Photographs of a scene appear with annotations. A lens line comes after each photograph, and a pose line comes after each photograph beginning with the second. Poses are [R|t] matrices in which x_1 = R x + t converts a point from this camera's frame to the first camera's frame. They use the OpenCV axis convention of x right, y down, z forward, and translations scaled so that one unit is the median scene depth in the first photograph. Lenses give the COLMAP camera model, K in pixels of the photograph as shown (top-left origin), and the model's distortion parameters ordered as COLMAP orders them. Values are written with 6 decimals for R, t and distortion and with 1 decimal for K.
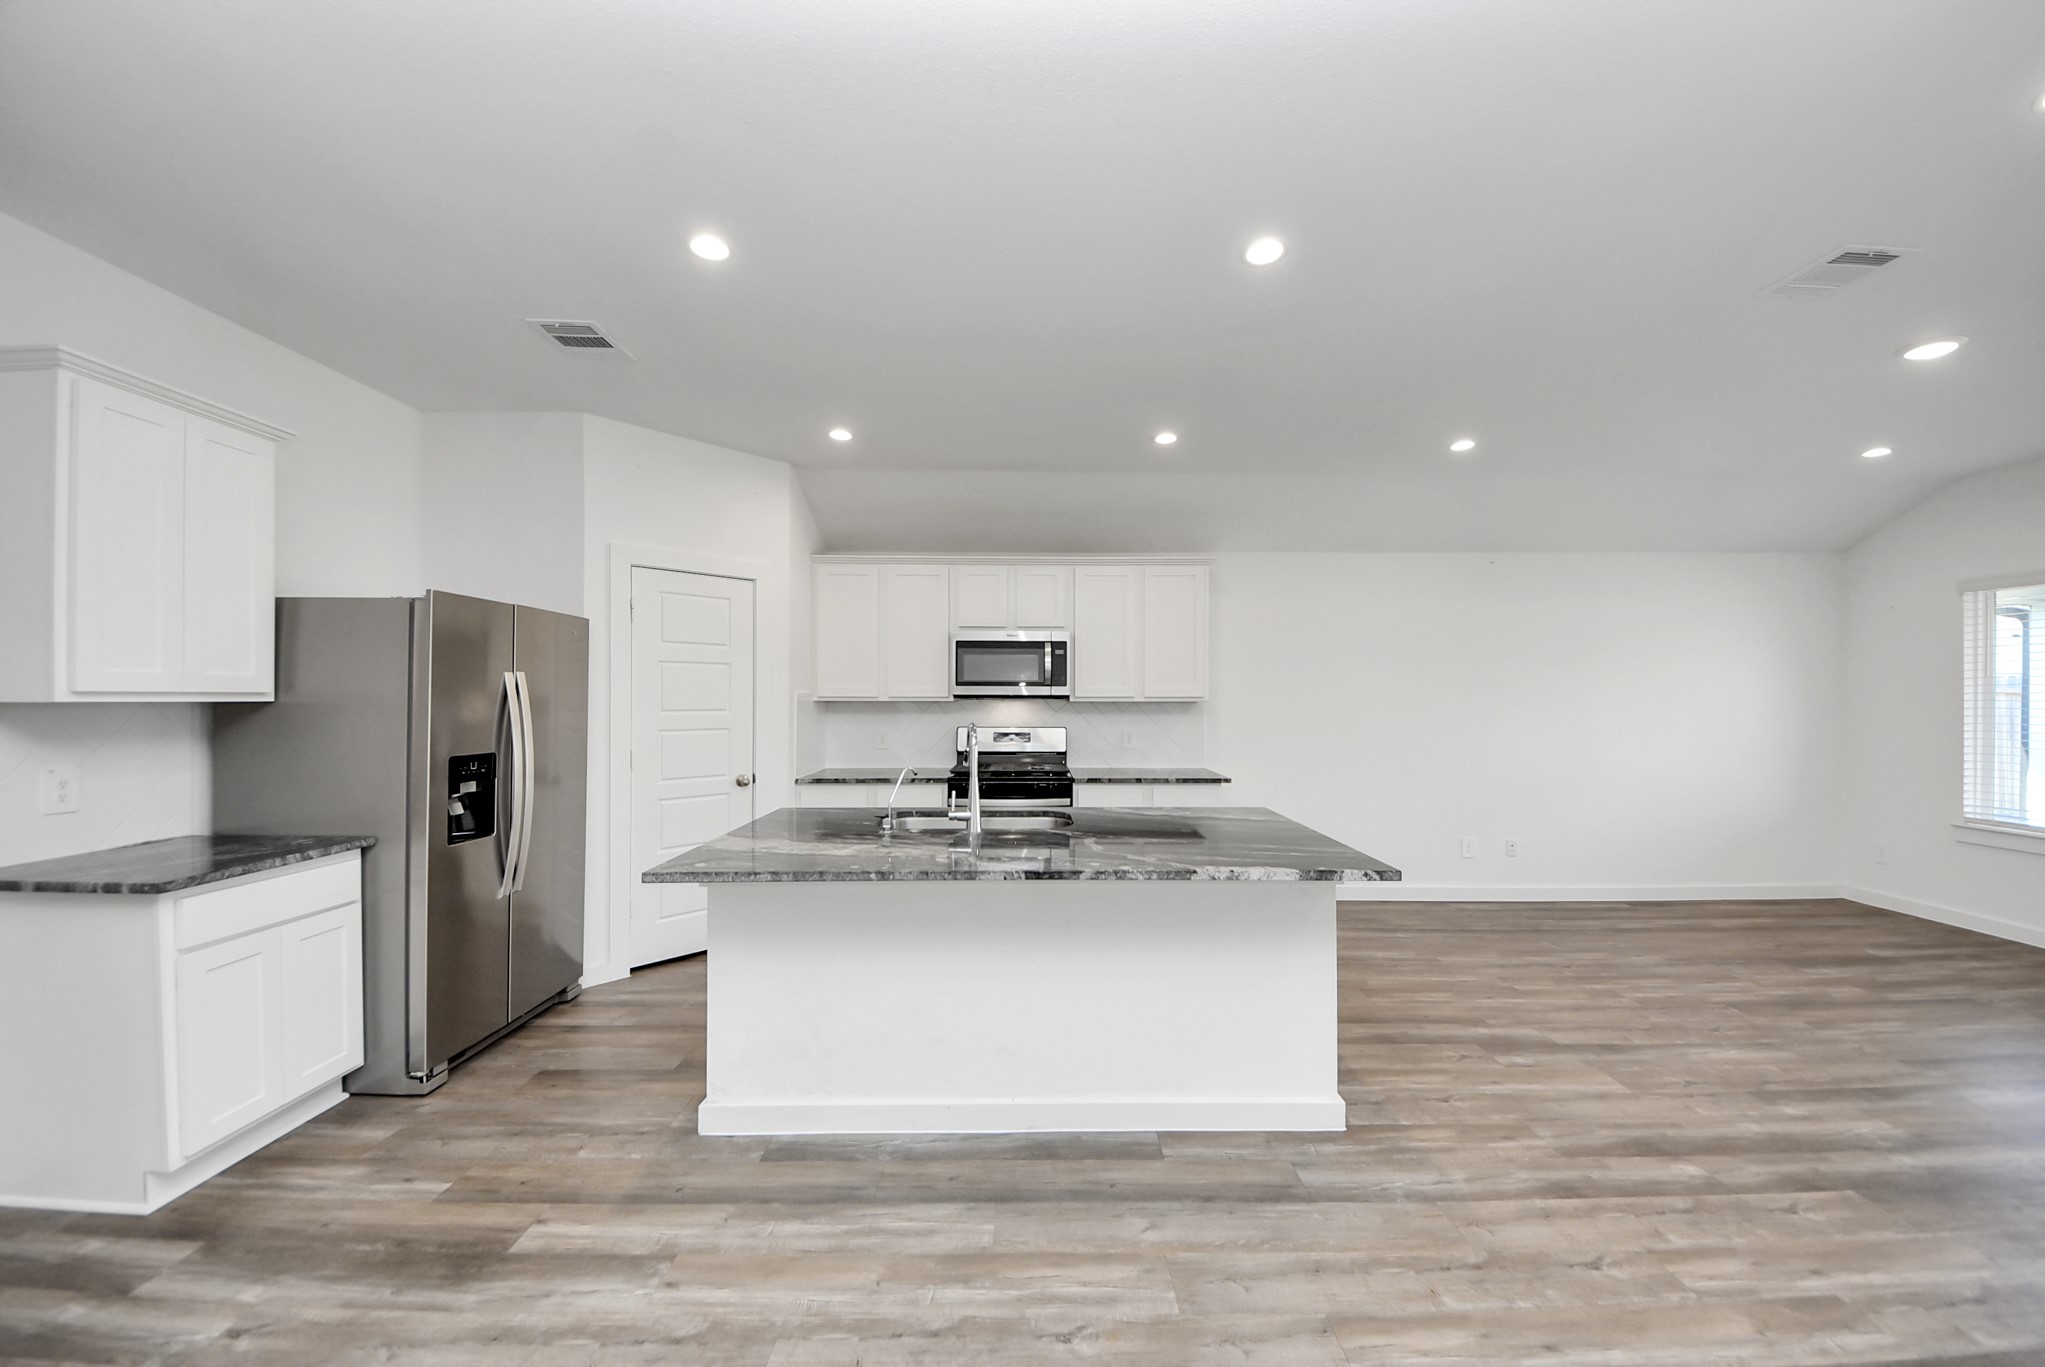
lens RADIAL K [[723.3, 0, 1036.0], [0, 723.3, 690.3], [0, 0, 1]] dist [0.044727, -0.031246]
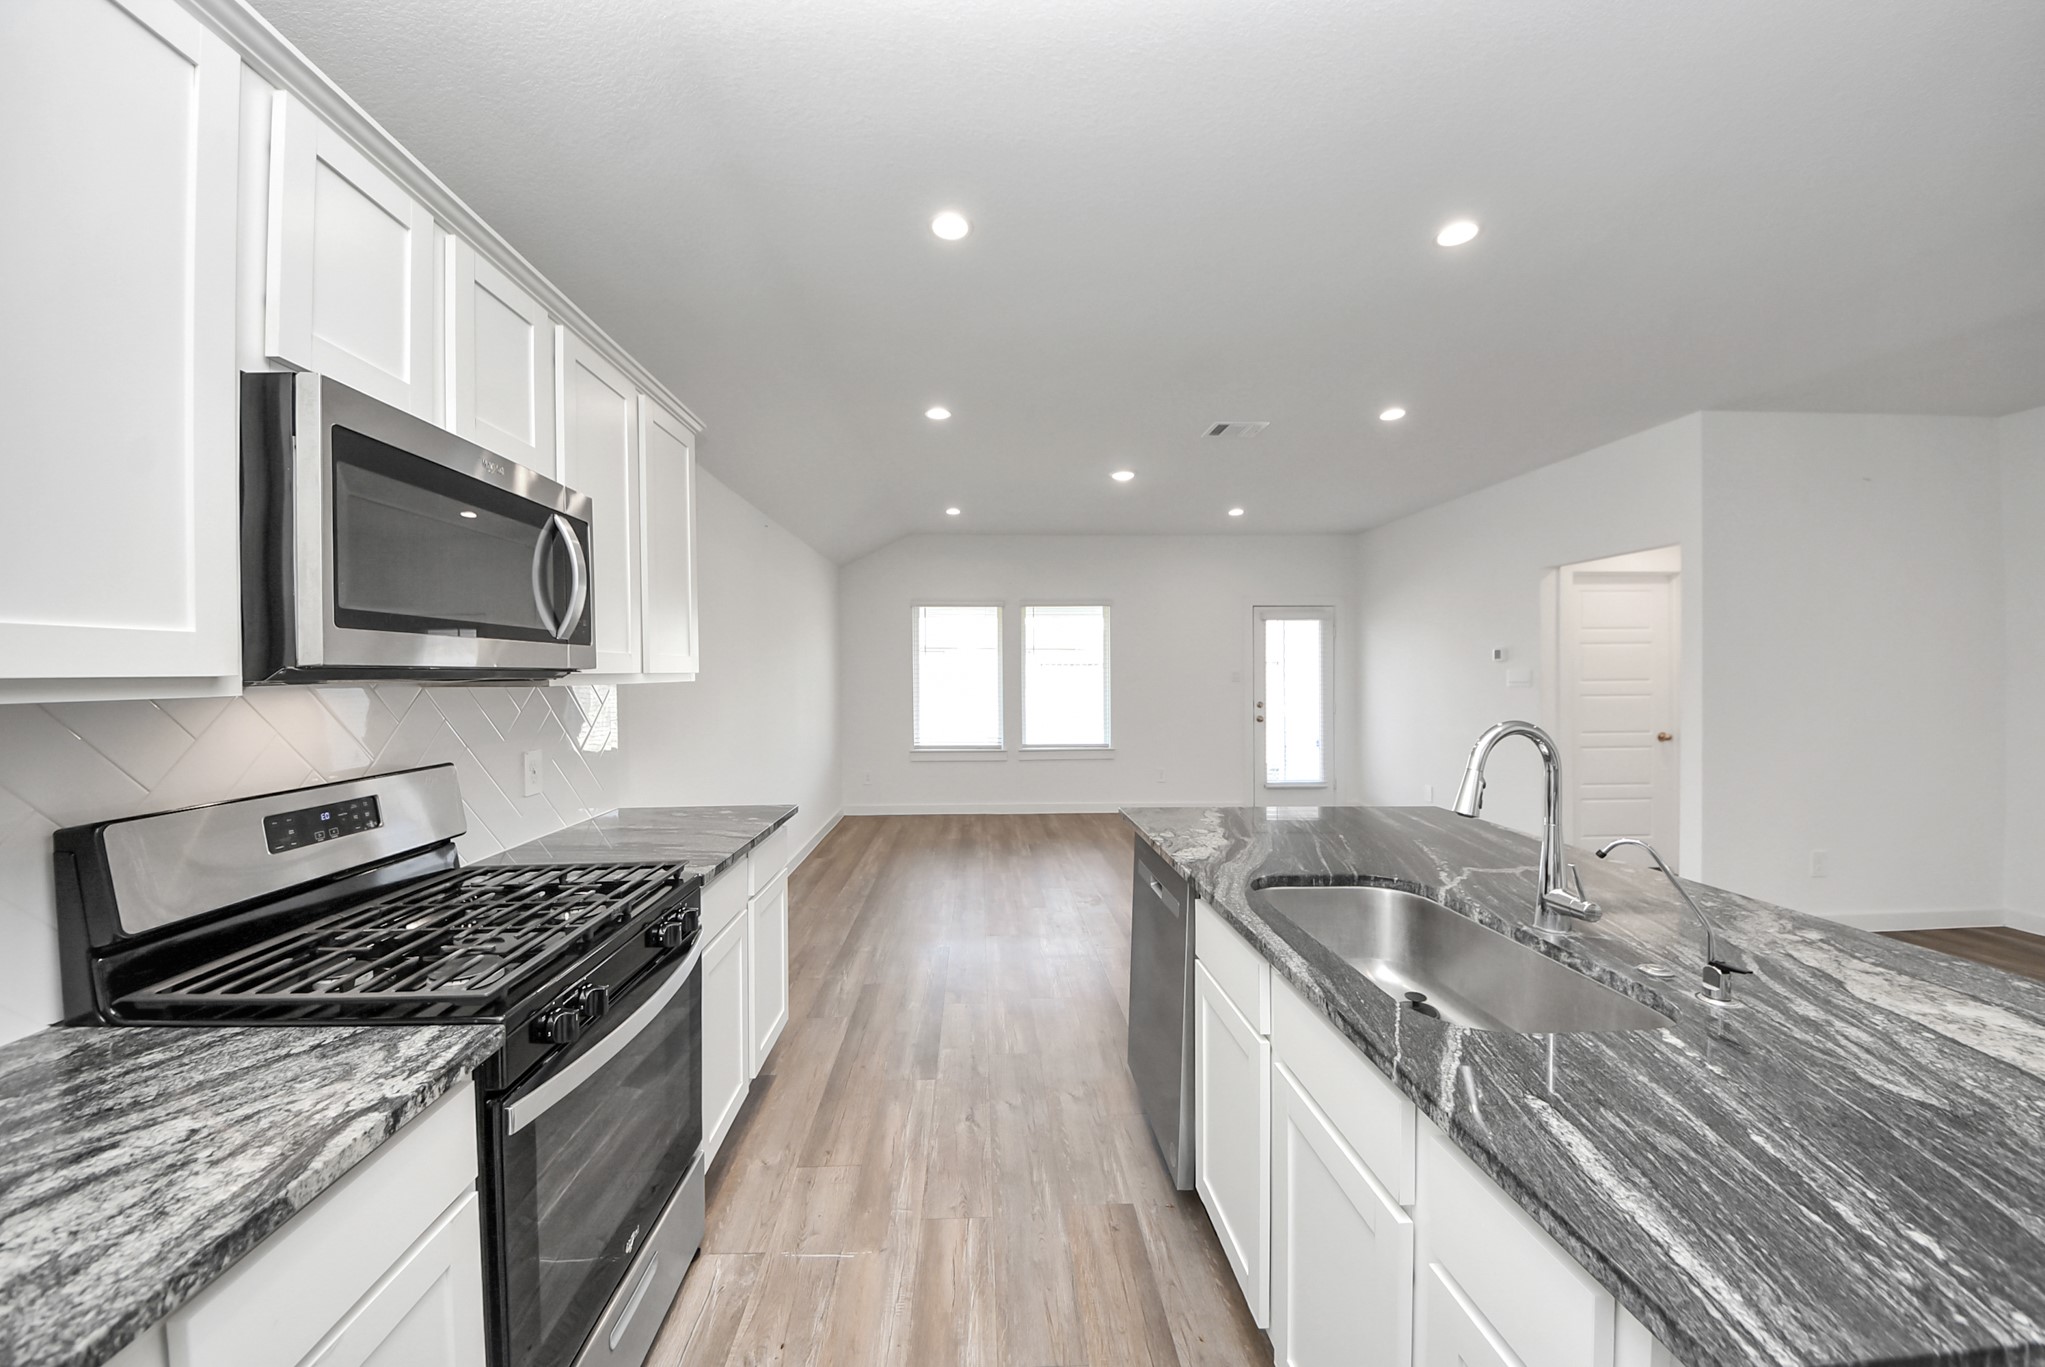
lens RADIAL K [[745.8, 0, 1009.0], [0, 745.8, 654.9], [0, 0, 1]] dist [-0.002027, -0.007775]
pose [[-0.015329, 0.019422, 0.999694, -0.632019], [-0.001117, 0.999810, -0.019442, 0.011736], [-0.999882, -0.001415, -0.015304, 1.450796]]
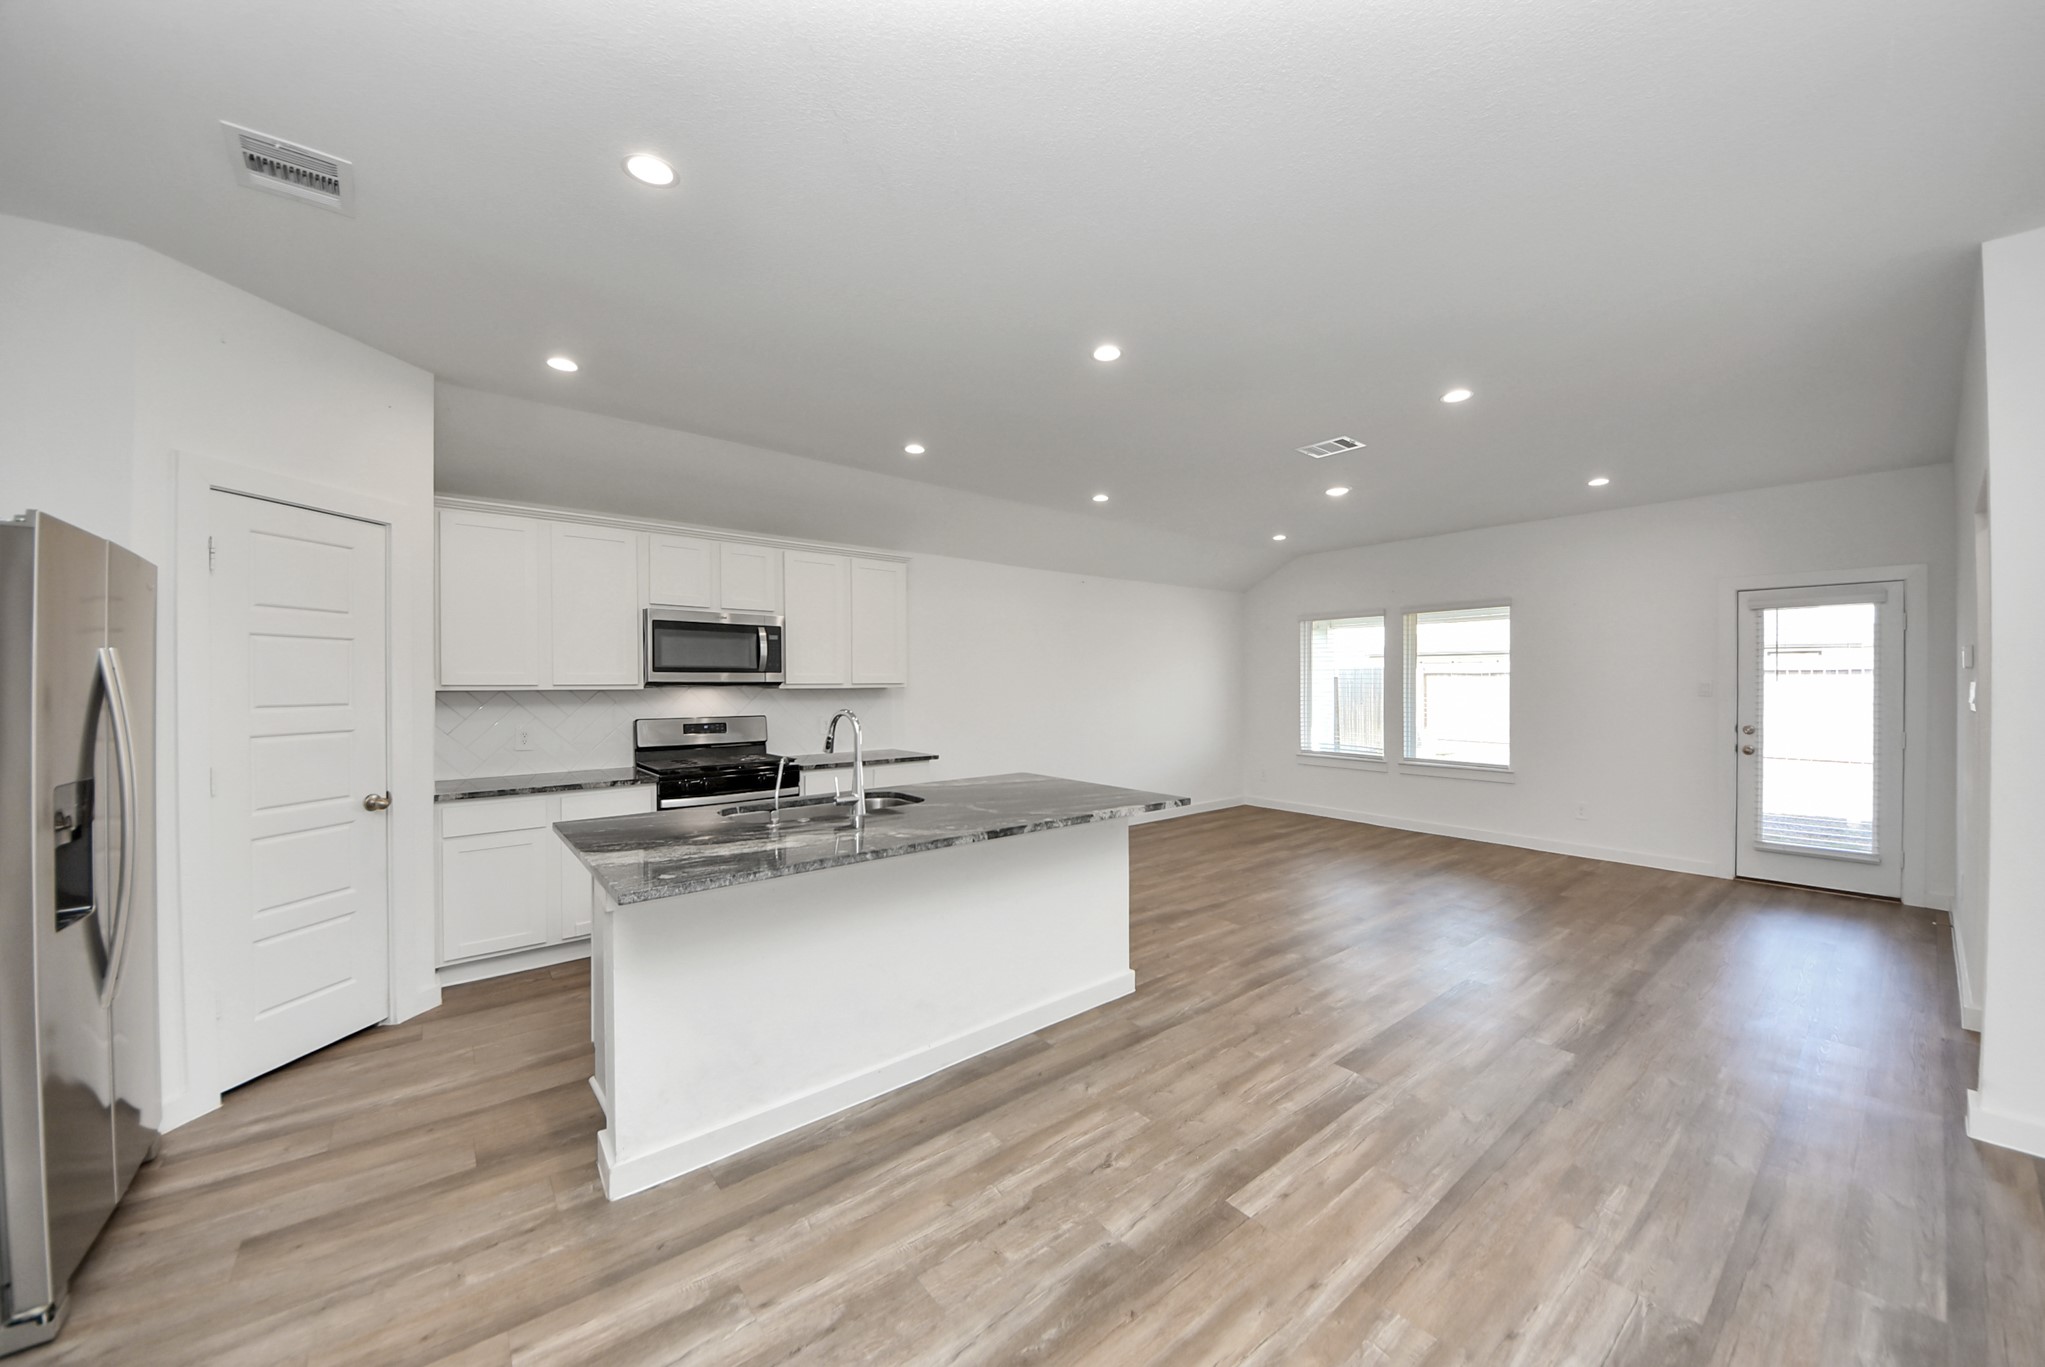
lens RADIAL K [[725.7, 0, 1039.3], [0, 725.7, 687.3], [0, 0, 1]] dist [0.036863, -0.022914]
pose [[0.778923, -0.007630, 0.627073, -0.555040], [-0.000684, 0.999915, 0.013016, 0.001157], [-0.627119, -0.010567, 0.778851, 0.033231]]
